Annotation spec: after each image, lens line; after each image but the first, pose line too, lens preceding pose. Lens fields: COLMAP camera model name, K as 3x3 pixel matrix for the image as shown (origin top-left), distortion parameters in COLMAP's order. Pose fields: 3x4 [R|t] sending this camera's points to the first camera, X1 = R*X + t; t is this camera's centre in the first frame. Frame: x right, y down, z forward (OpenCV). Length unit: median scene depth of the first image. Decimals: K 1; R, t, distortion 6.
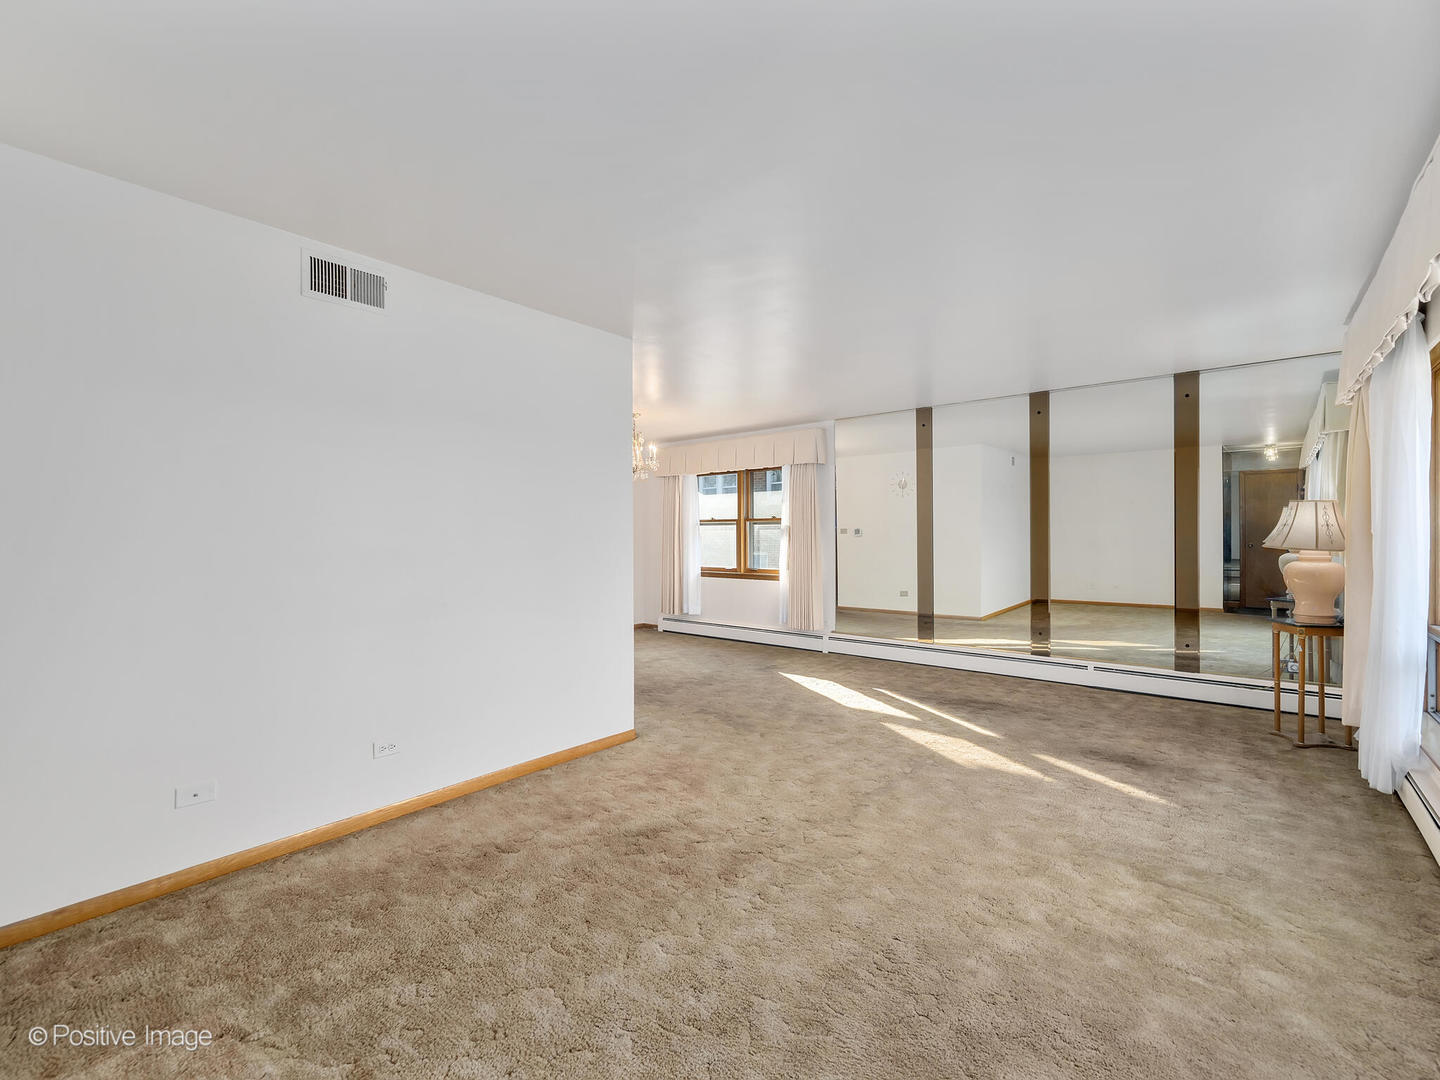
lens RADIAL K [[646.3, 0, 720.6], [0, 646.3, 533.9], [0, 0, 1]] dist [0.000599, -0.000050]
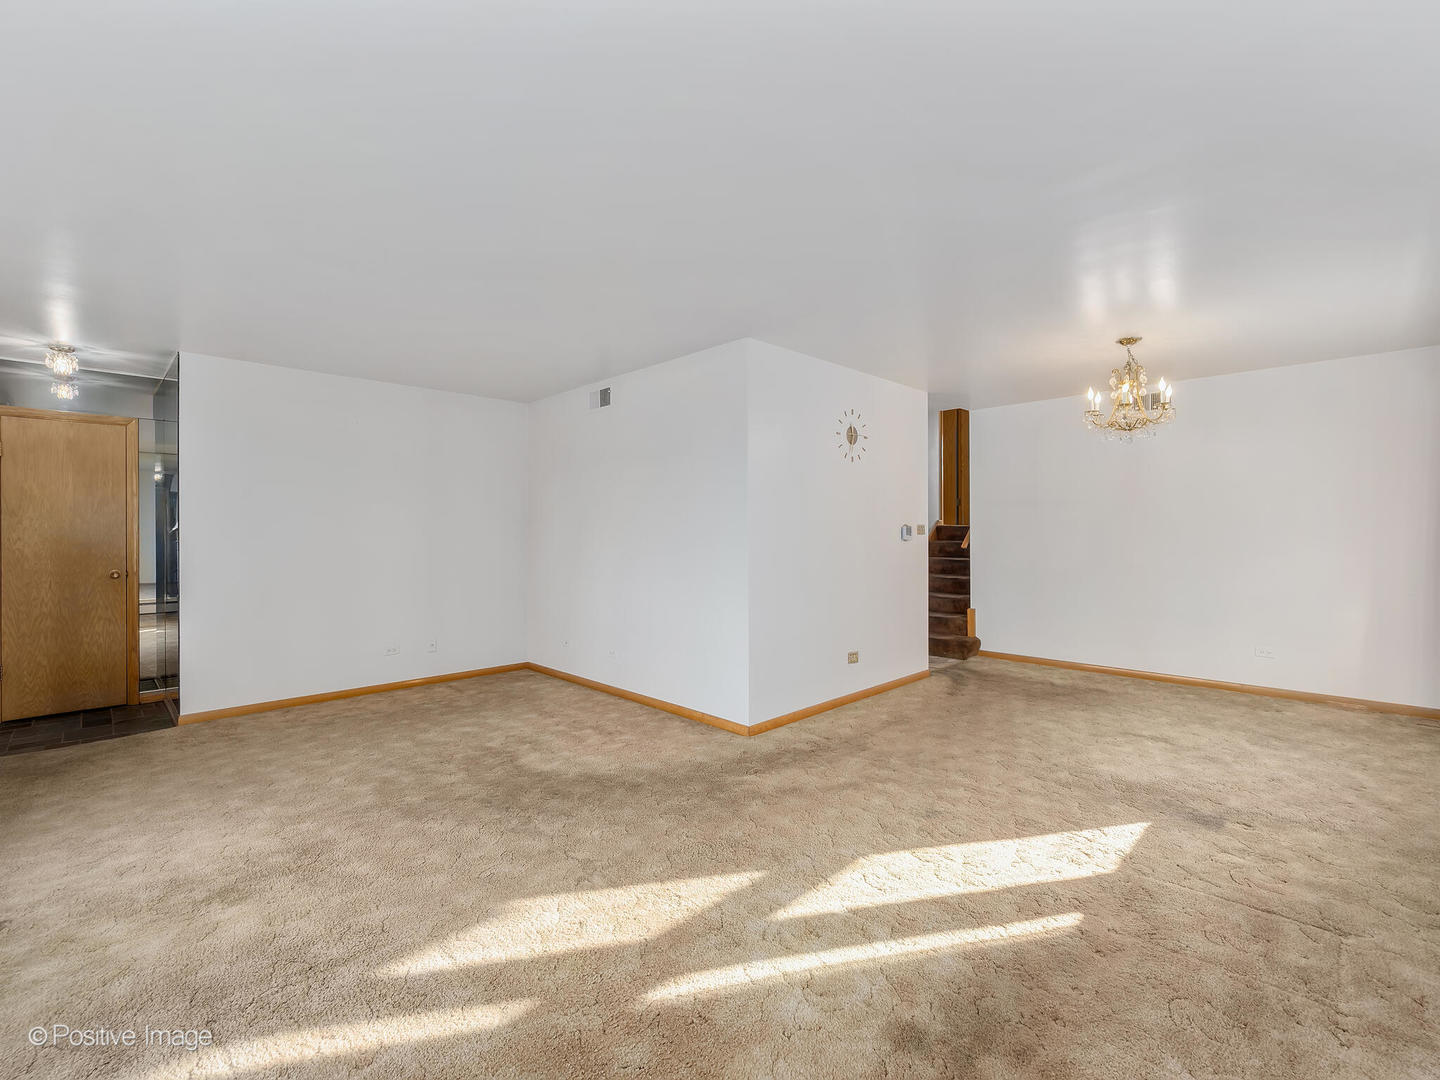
lens RADIAL K [[646.3, 0, 720.6], [0, 646.3, 533.9], [0, 0, 1]] dist [0.000599, -0.000050]
pose [[-0.100959, 0.005773, -0.994874, 0.809773], [0.006258, 0.999967, 0.005168, -0.003546], [0.994871, -0.005704, -0.100992, 1.001694]]
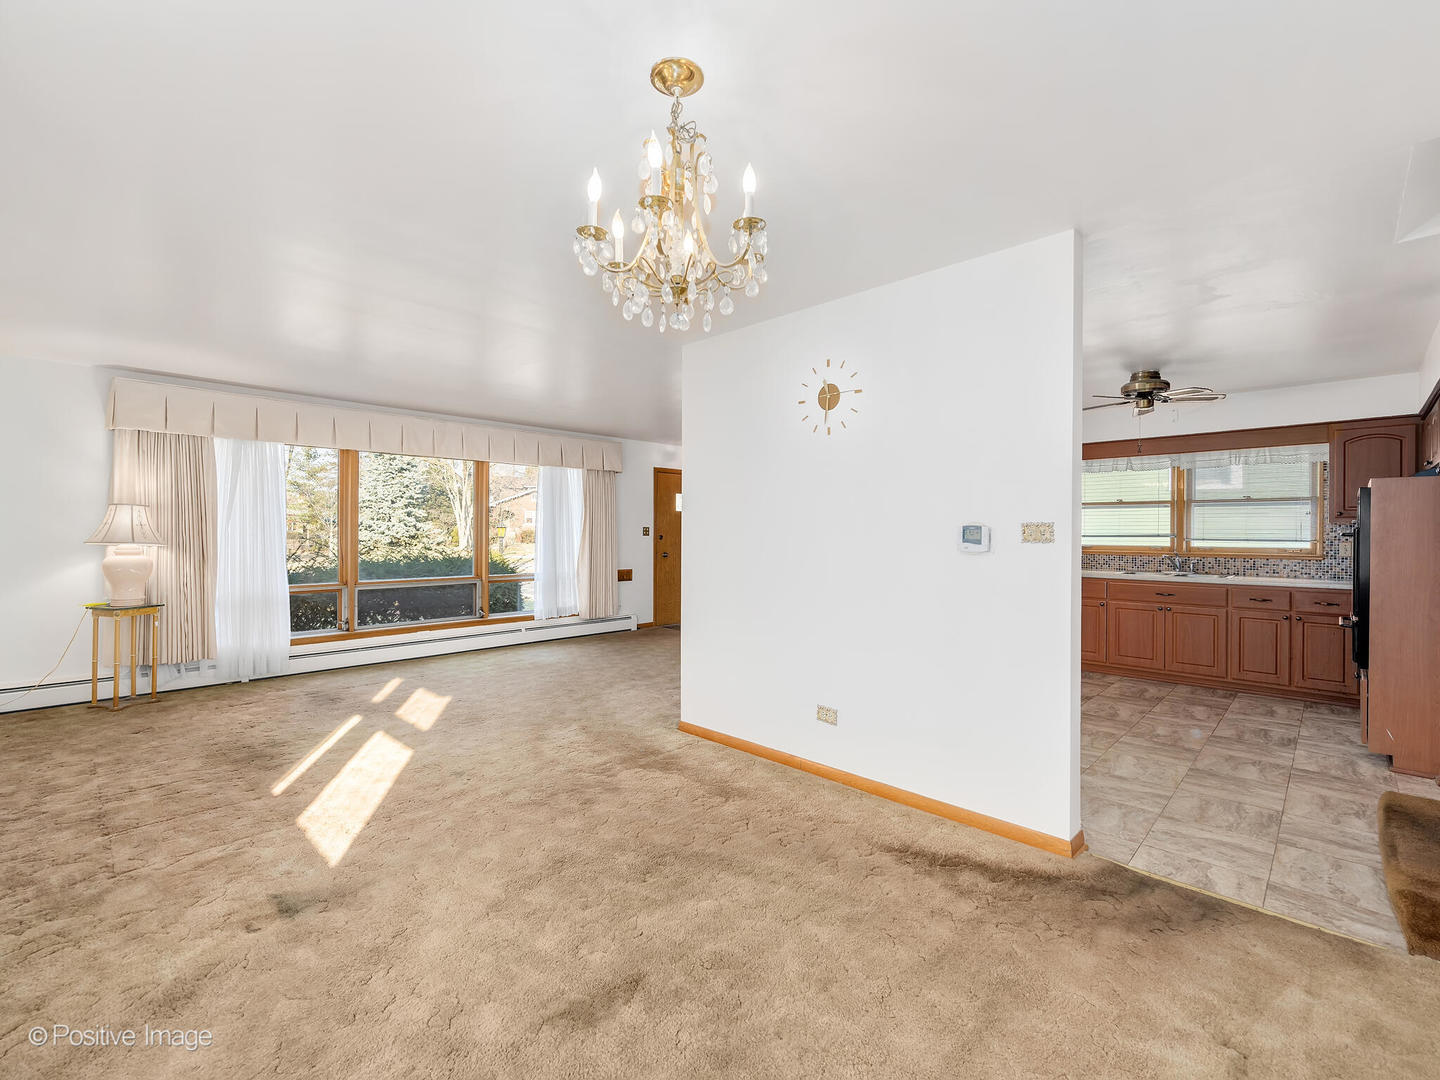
lens RADIAL K [[635.2, 0, 723.0], [0, 635.2, 537.4], [0, 0, 1]] dist [-0.000665, -0.000469]
pose [[-0.996684, -0.004724, 0.081227, -0.262016], [-0.004384, 0.999981, 0.004365, 0.000266], [-0.081246, 0.003995, -0.996686, 1.890937]]
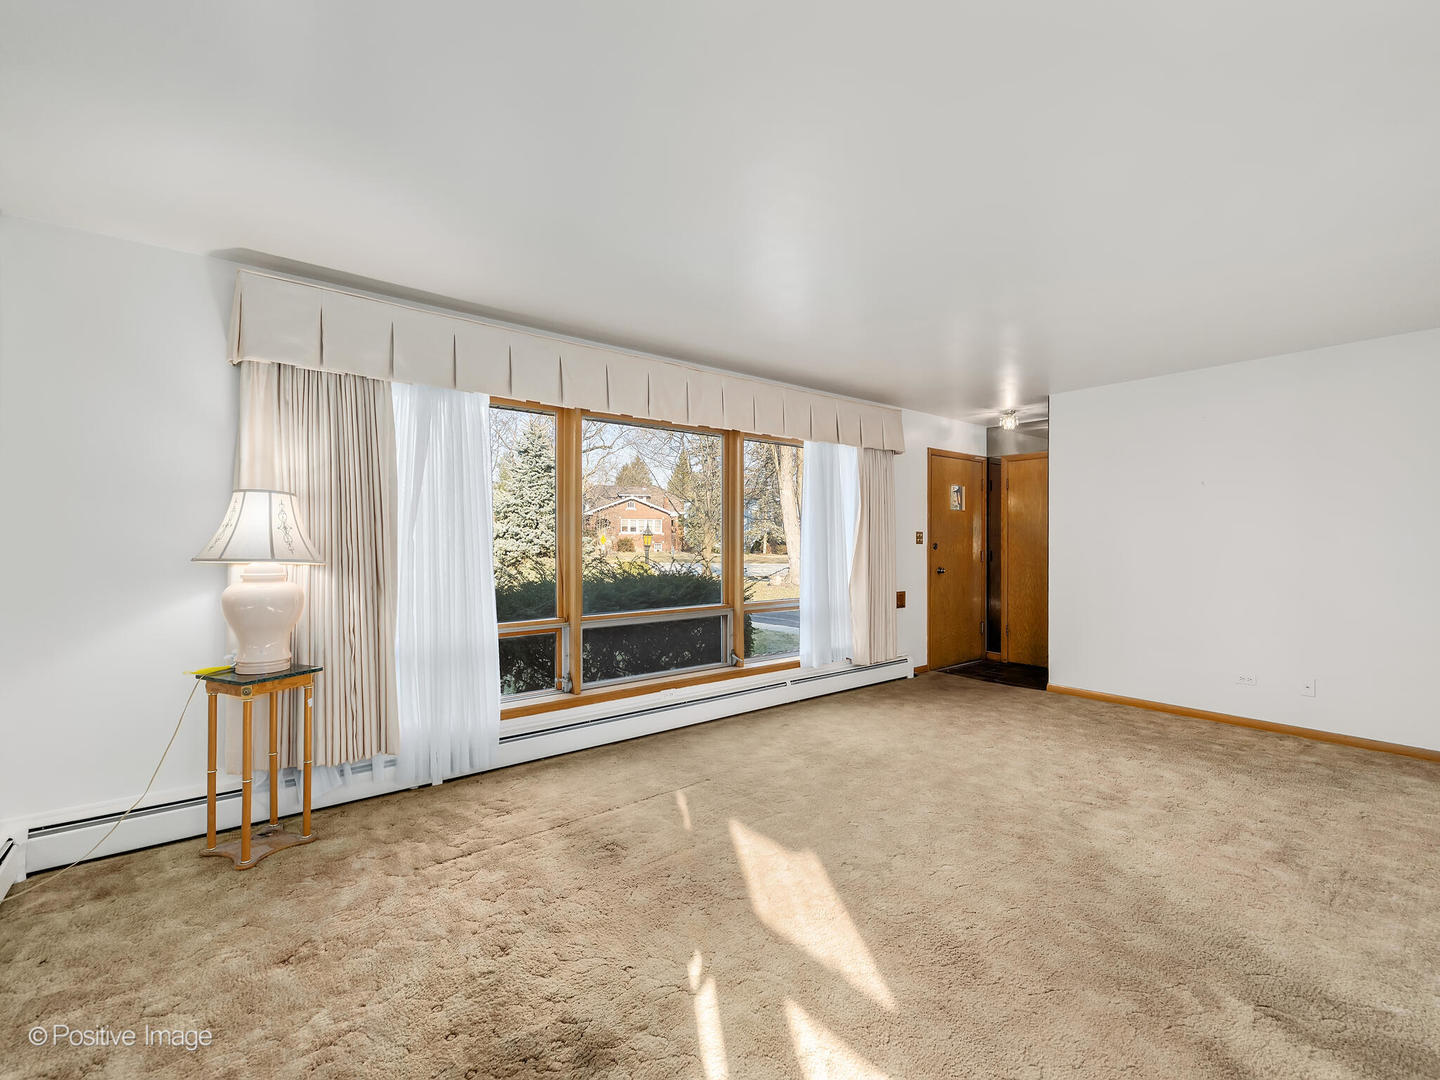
lens RADIAL K [[631.2, 0, 723.5], [0, 631.2, 548.9], [0, 0, 1]] dist [0.001304, -0.000115]
pose [[-0.979576, -0.002893, 0.201053, 0.275248], [-0.000846, 0.999947, 0.010265, 0.001253], [-0.201072, 0.009885, -0.979527, 1.406915]]
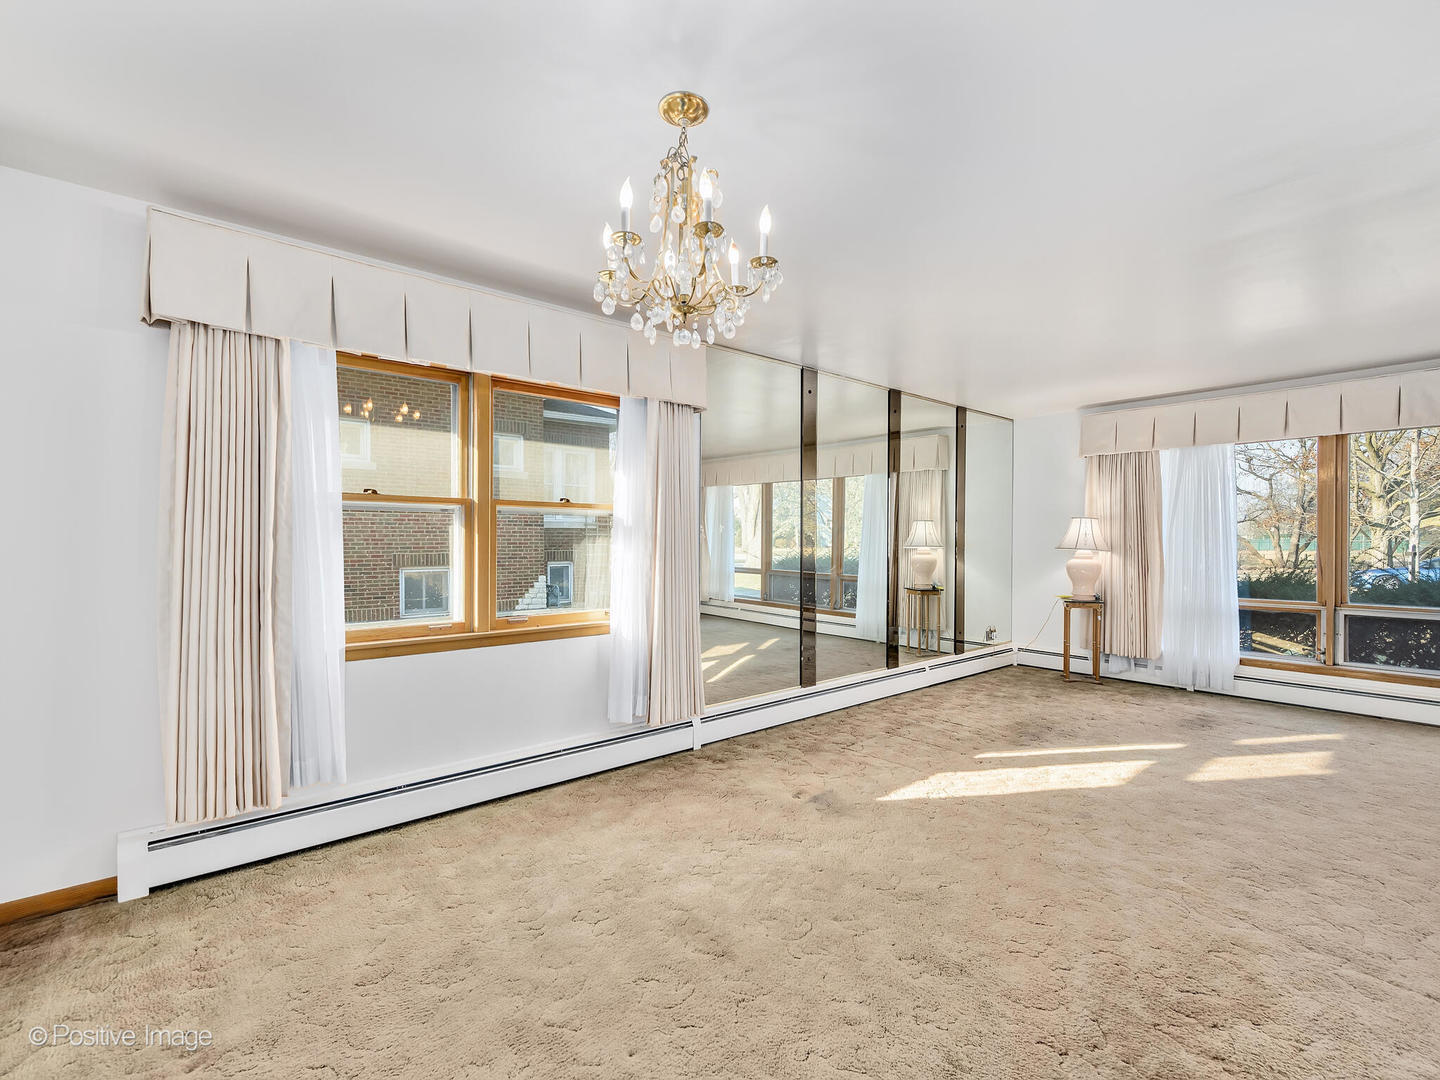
lens RADIAL K [[635.2, 0, 723.0], [0, 635.2, 537.4], [0, 0, 1]] dist [-0.000665, -0.000469]
pose [[0.176773, 0.006686, 0.984229, -0.604306], [-0.004210, 0.999973, -0.006037, 0.005564], [-0.984243, -0.003077, 0.176797, 1.408121]]
